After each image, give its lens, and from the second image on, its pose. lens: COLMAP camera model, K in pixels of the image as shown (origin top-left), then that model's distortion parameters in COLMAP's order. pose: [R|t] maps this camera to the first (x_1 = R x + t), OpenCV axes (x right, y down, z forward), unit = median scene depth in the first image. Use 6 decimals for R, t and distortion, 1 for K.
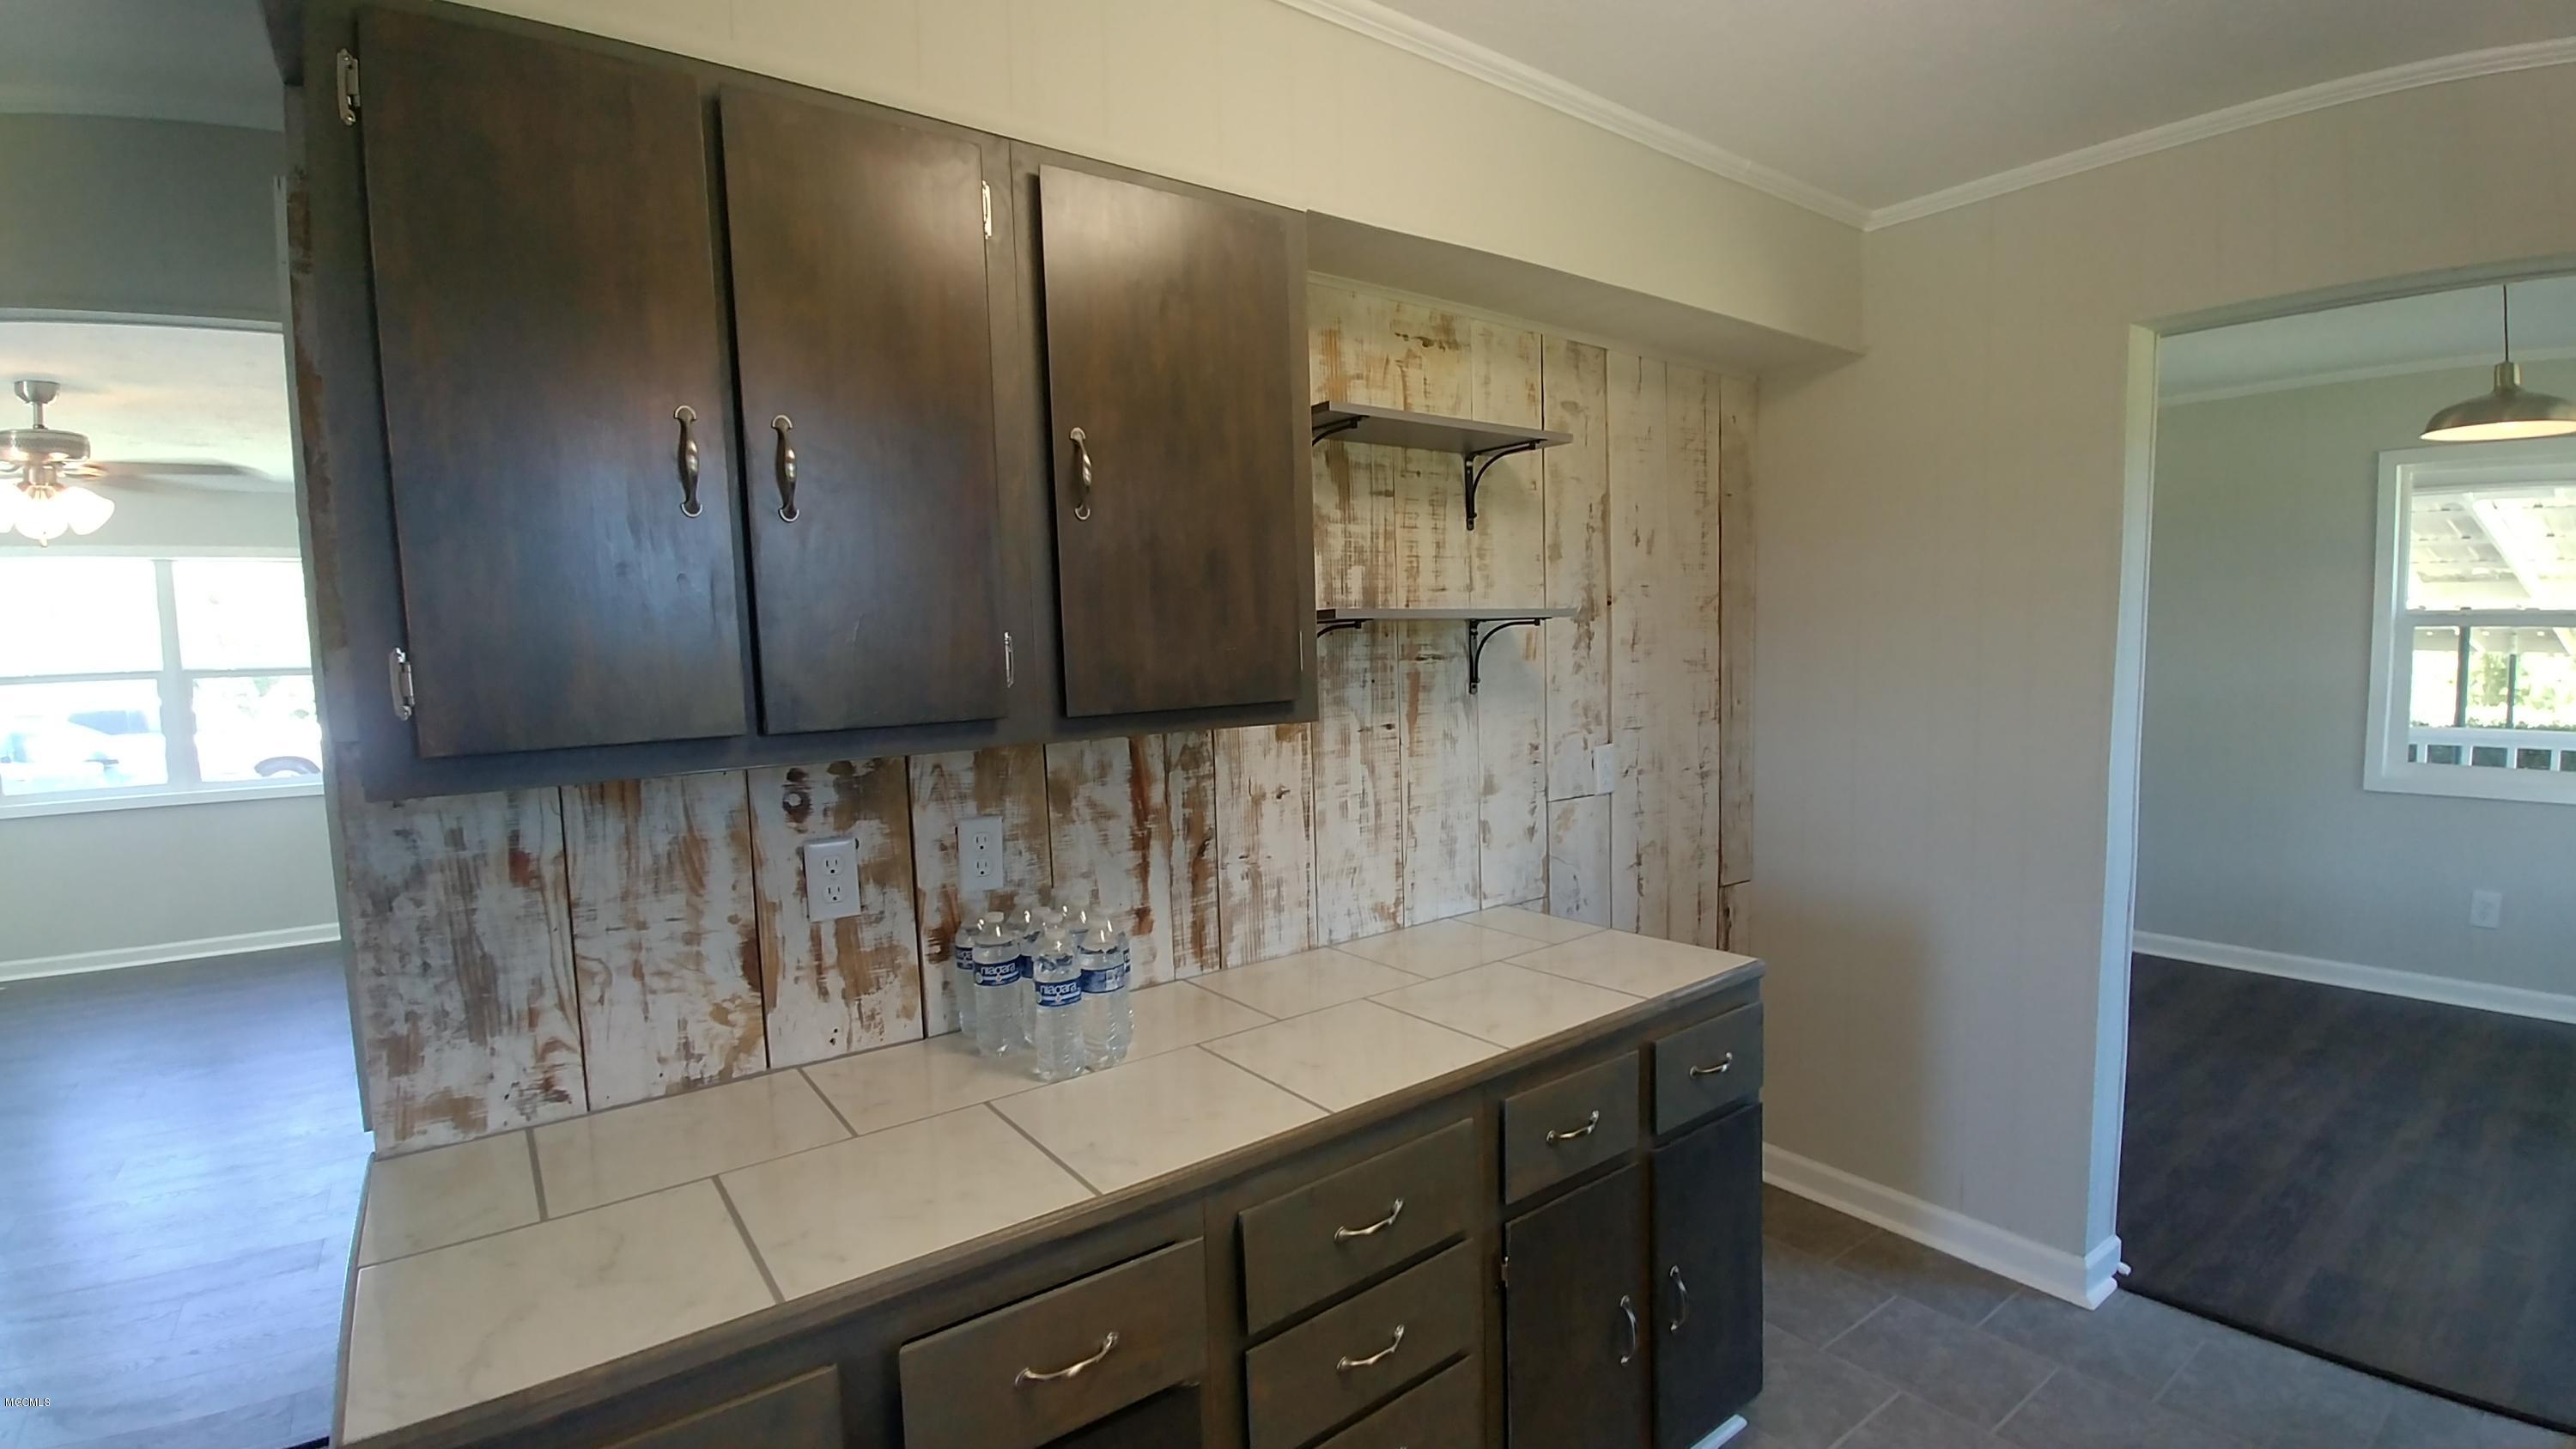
lens RADIAL K [[1151.3, 0, 1281.9], [0, 1151.3, 745.1], [0, 0, 1]] dist [-0.023172, -0.006380]
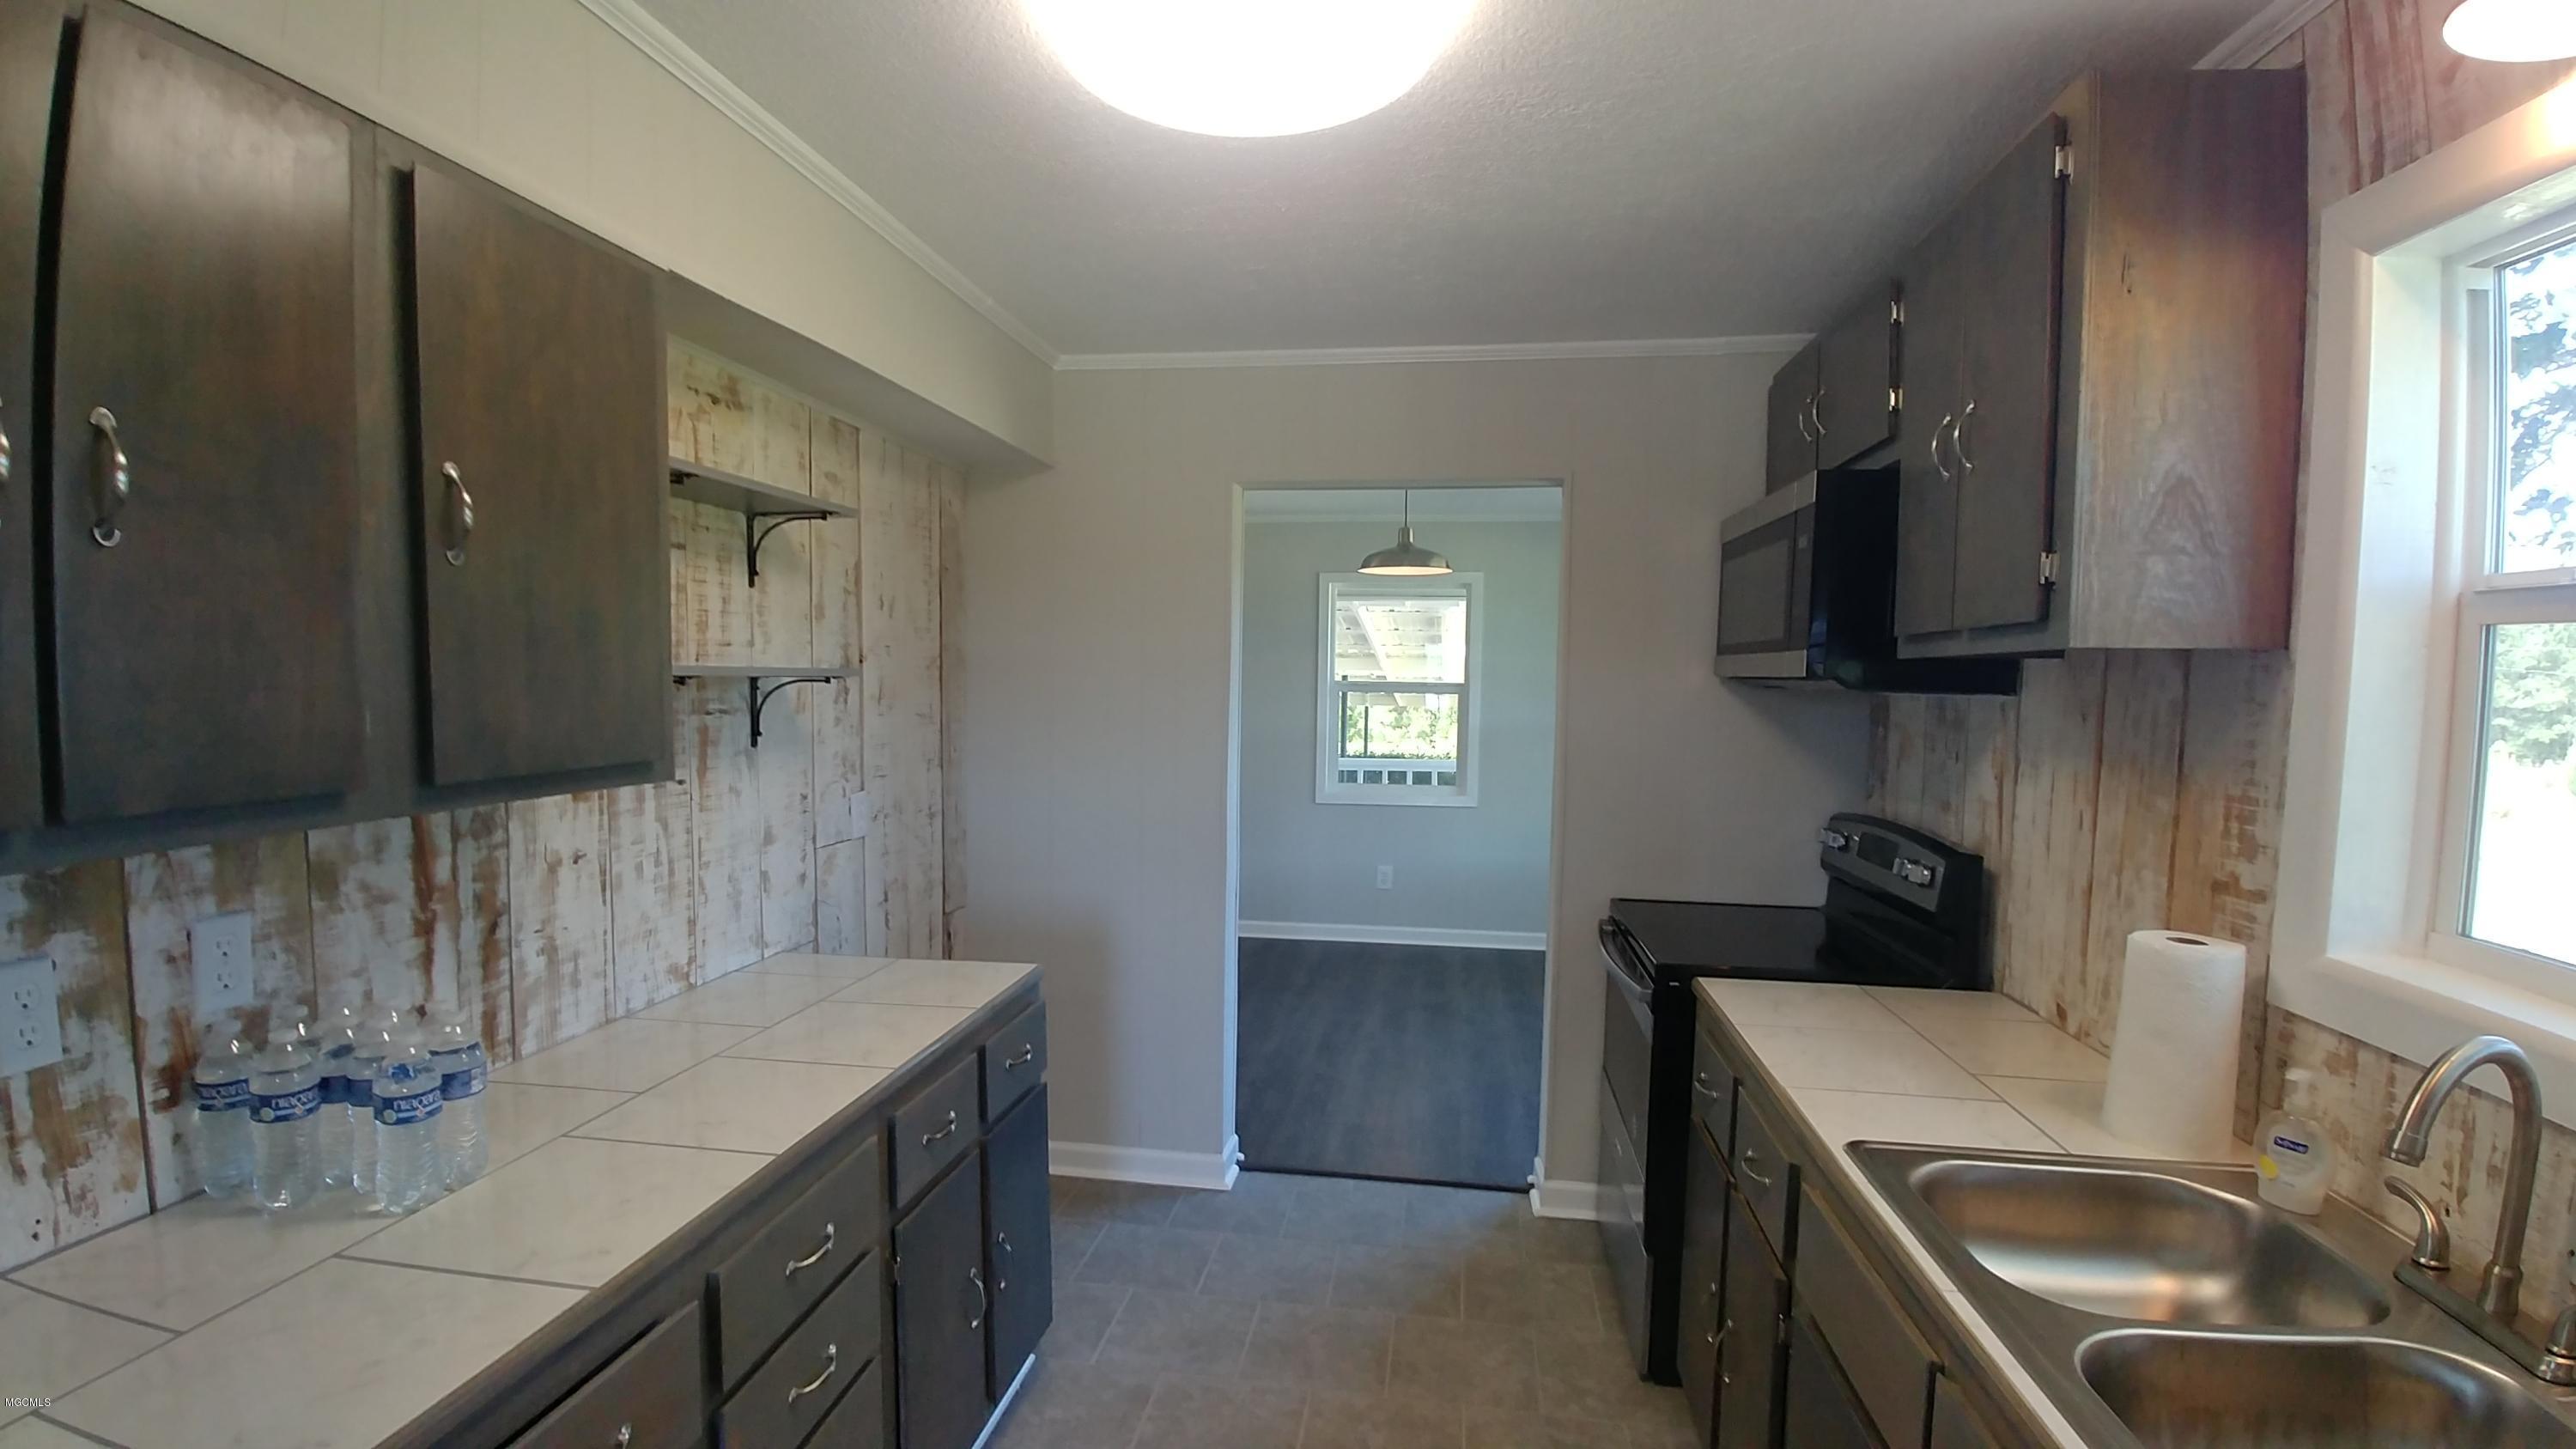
lens RADIAL K [[1151.3, 0, 1281.9], [0, 1151.3, 745.1], [0, 0, 1]] dist [-0.023172, -0.006380]
pose [[0.703240, -0.008641, 0.710900, -0.240108], [0.031414, 0.999327, -0.018928, -0.013269], [-0.710258, 0.035643, 0.703038, -0.048073]]
